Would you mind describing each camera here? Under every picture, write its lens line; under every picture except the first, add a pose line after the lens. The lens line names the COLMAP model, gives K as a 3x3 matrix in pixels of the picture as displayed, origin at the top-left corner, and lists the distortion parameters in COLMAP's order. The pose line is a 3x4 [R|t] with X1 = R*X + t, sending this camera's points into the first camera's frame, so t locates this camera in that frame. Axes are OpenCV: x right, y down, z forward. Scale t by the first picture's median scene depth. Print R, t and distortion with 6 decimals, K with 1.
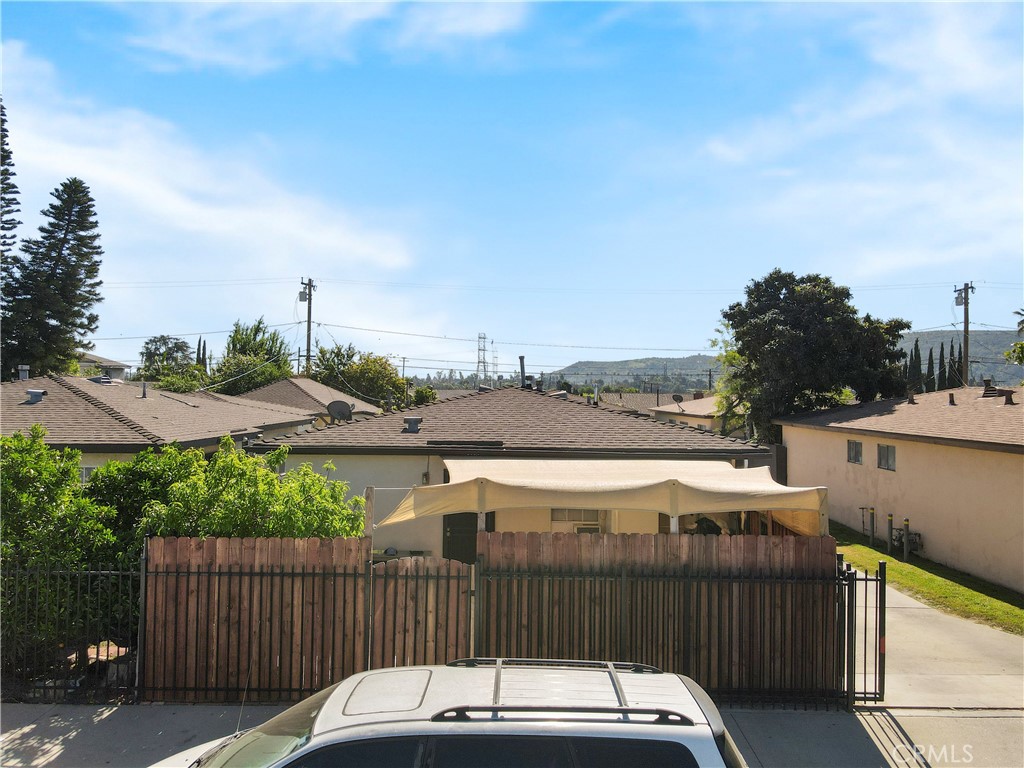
lens RADIAL K [[751.3, 0, 505.8], [0, 751.3, 383.0], [0, 0, 1]] dist [0.009861, 0.008011]
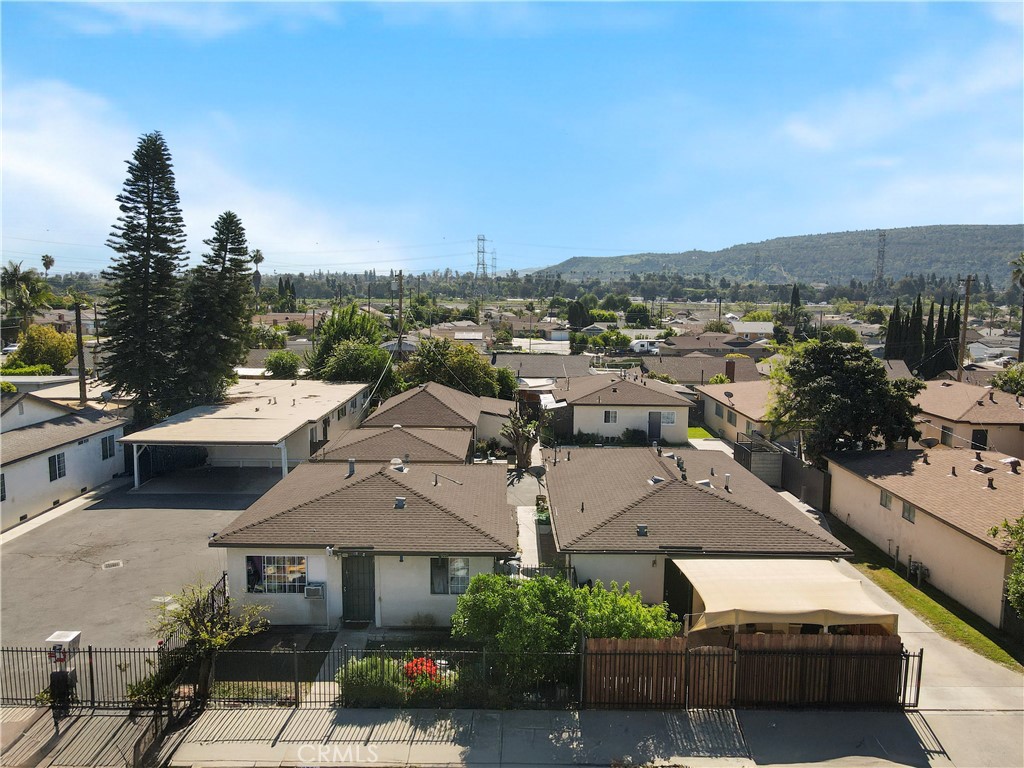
lens RADIAL K [[751.3, 0, 505.8], [0, 751.3, 383.0], [0, 0, 1]] dist [0.009861, 0.008011]
pose [[0.999949, -0.002876, 0.009666, -0.153504], [0.001501, 0.990245, 0.139330, -0.175481], [-0.009972, -0.139308, 0.990199, -0.222506]]
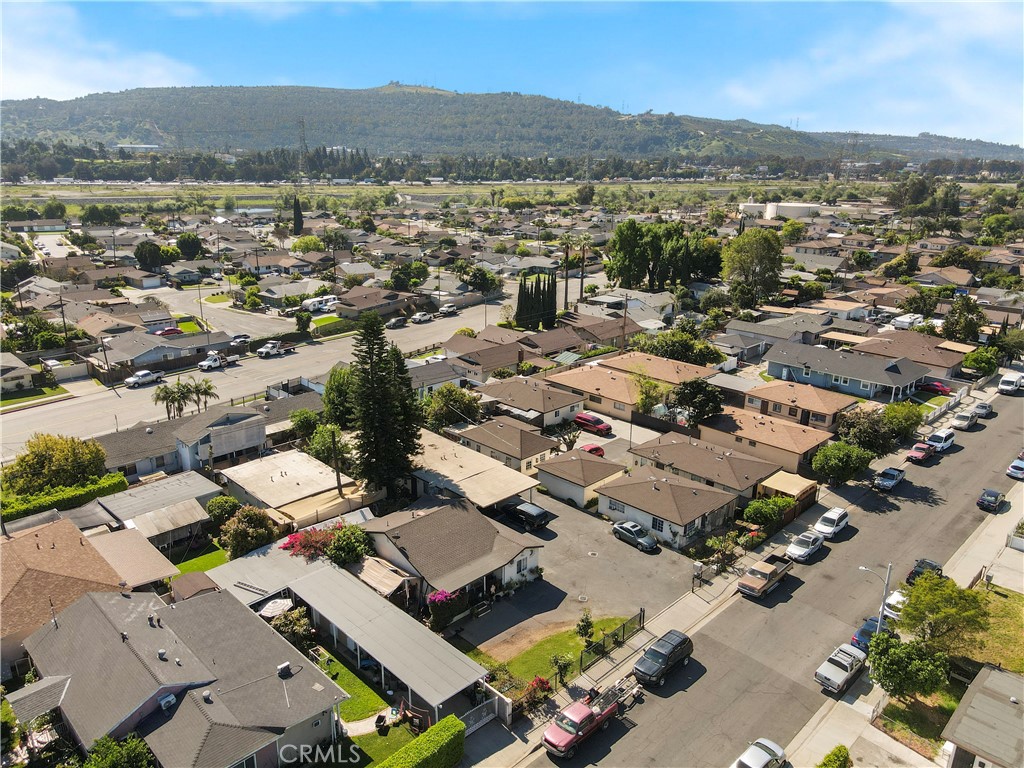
lens RADIAL K [[748.6, 0, 508.9], [0, 748.6, 385.8], [0, 0, 1]] dist [0.014269, 0.007473]
pose [[0.697405, -0.219646, 0.682189, -1.703751], [-0.015108, 0.947161, 0.320404, -0.798292], [-0.716518, -0.233757, 0.657236, -0.422374]]
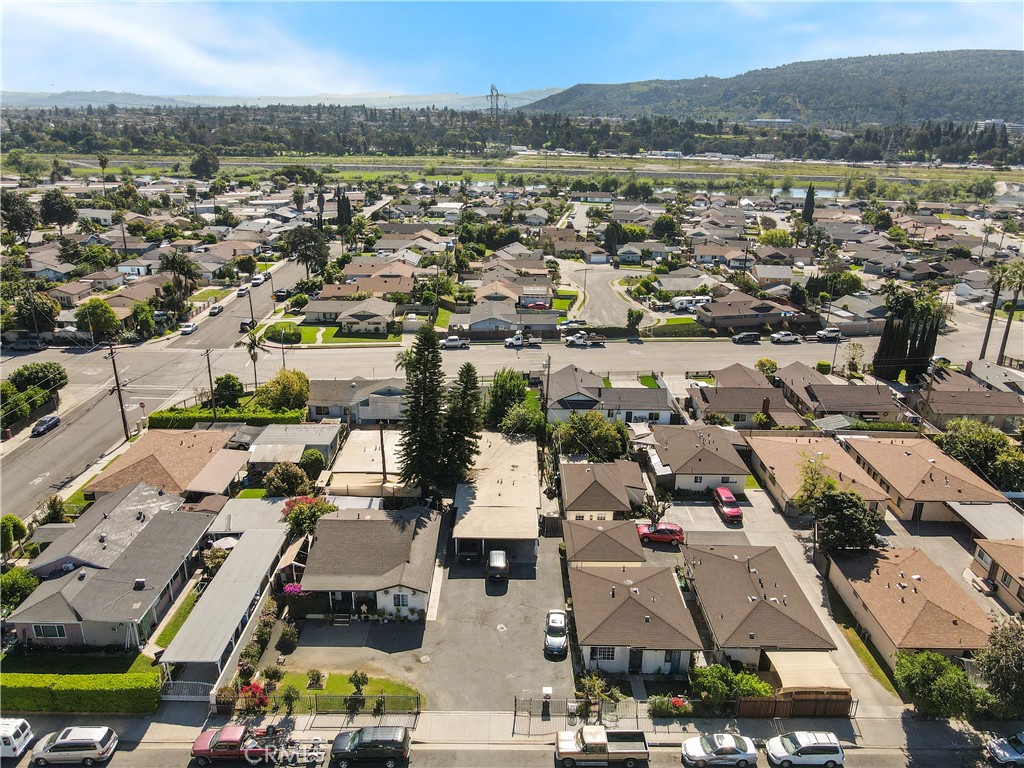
lens RADIAL K [[751.3, 0, 505.8], [0, 751.3, 383.0], [0, 0, 1]] dist [0.009861, 0.008011]
pose [[0.999904, -0.004221, 0.013231, -0.523324], [-0.000742, 0.935092, 0.354405, -0.929954], [-0.013868, -0.354381, 0.934998, -0.814678]]
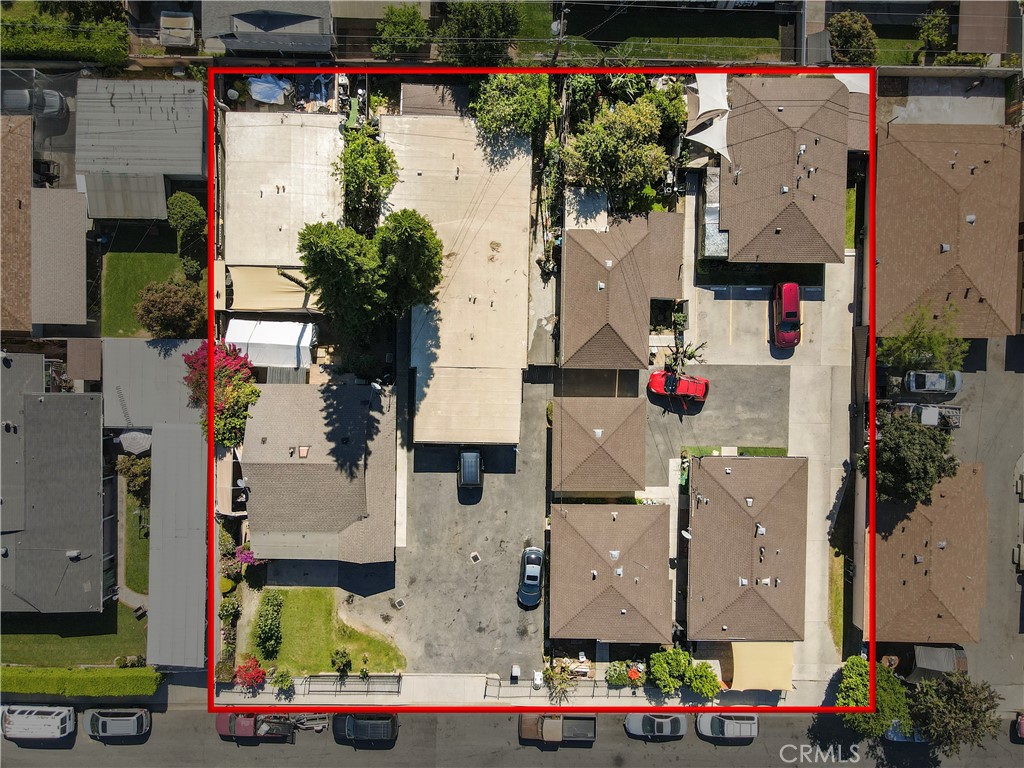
lens RADIAL K [[751.3, 0, 505.8], [0, 751.3, 383.0], [0, 0, 1]] dist [0.009861, 0.008011]
pose [[0.999987, -0.002779, -0.004249, -0.446525], [0.004126, -0.043030, 0.999065, -1.378242], [-0.002959, -0.999070, -0.043018, 0.863659]]
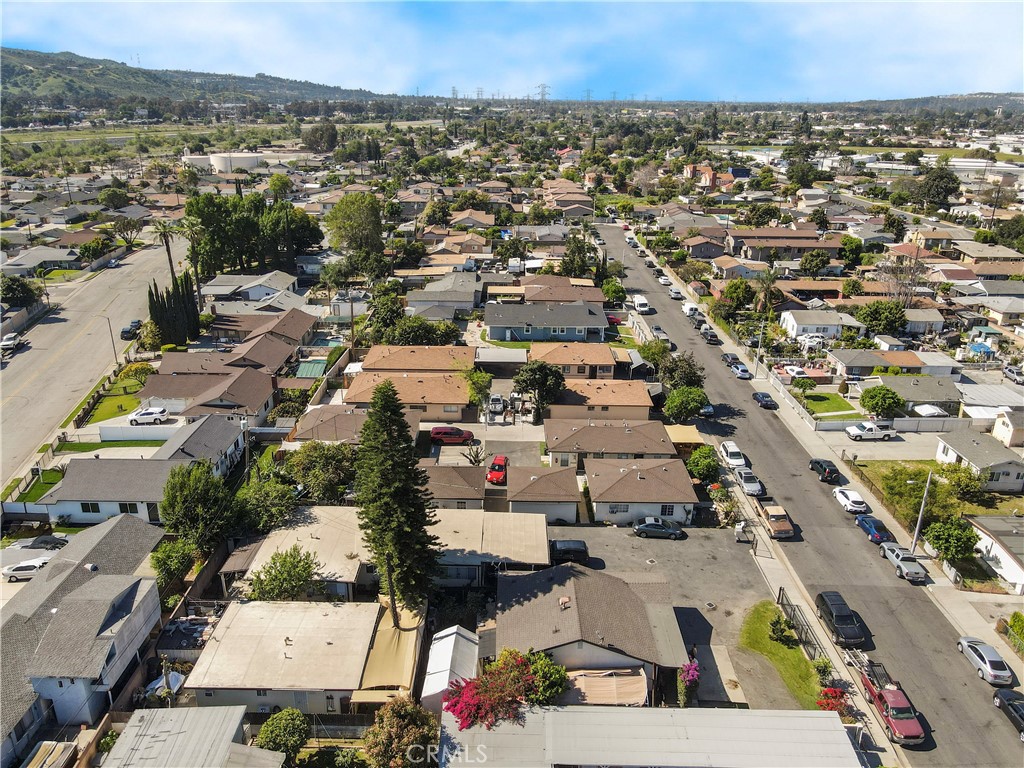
lens RADIAL K [[746.5, 0, 504.4], [0, 746.5, 385.6], [0, 0, 1]] dist [0.015469, 0.004188]
pose [[-0.010417, -0.373472, 0.927583, -1.910926], [-0.026459, 0.927411, 0.373106, -0.887458], [-0.999596, -0.020657, -0.019543, 0.823022]]
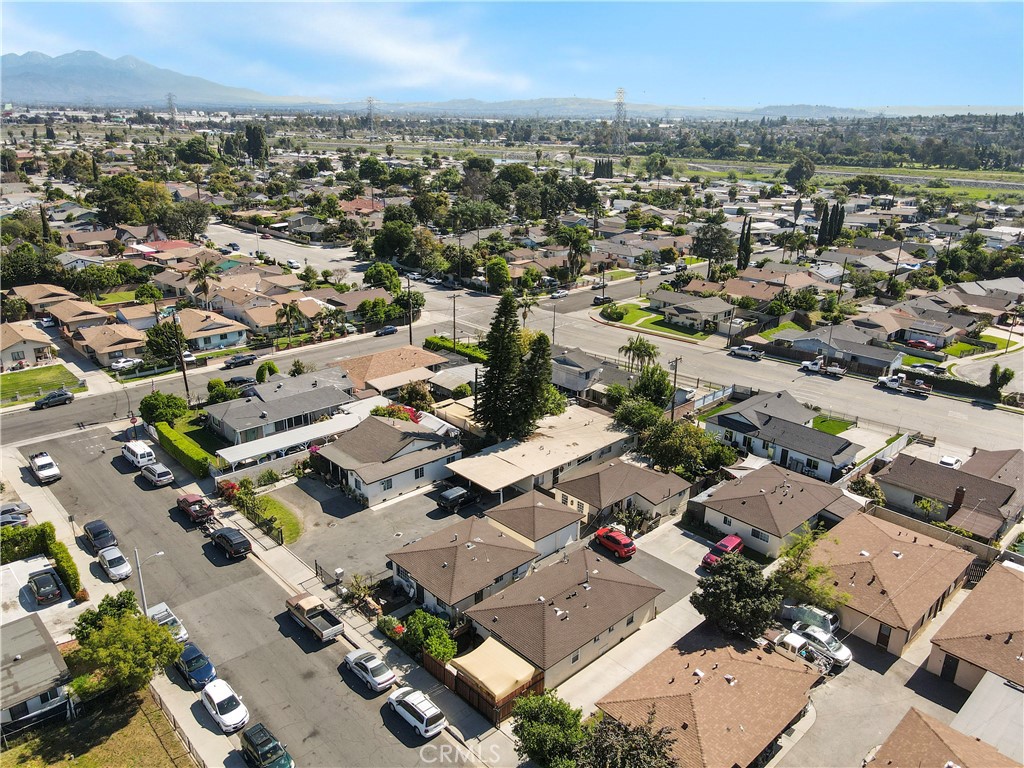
lens RADIAL K [[751.3, 0, 505.8], [0, 751.3, 383.0], [0, 0, 1]] dist [0.009861, 0.008011]
pose [[0.691425, 0.240994, -0.681067, 0.830175], [0.006614, 0.940571, 0.339534, -0.881199], [0.722418, -0.239267, 0.648740, -0.460124]]
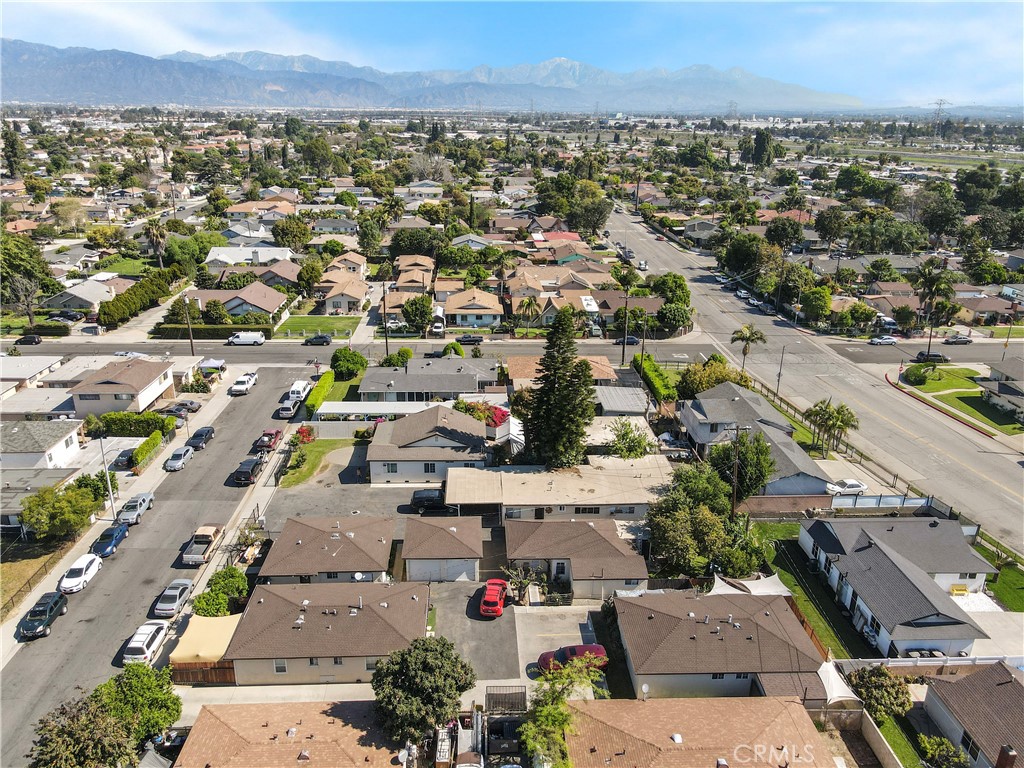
lens RADIAL K [[751.3, 0, 505.8], [0, 751.3, 383.0], [0, 0, 1]] dist [0.009861, 0.008011]
pose [[0.055612, 0.327264, -0.943295, 1.218778], [0.004794, 0.944659, 0.328020, -0.854829], [0.998441, -0.022764, 0.050965, 0.749631]]
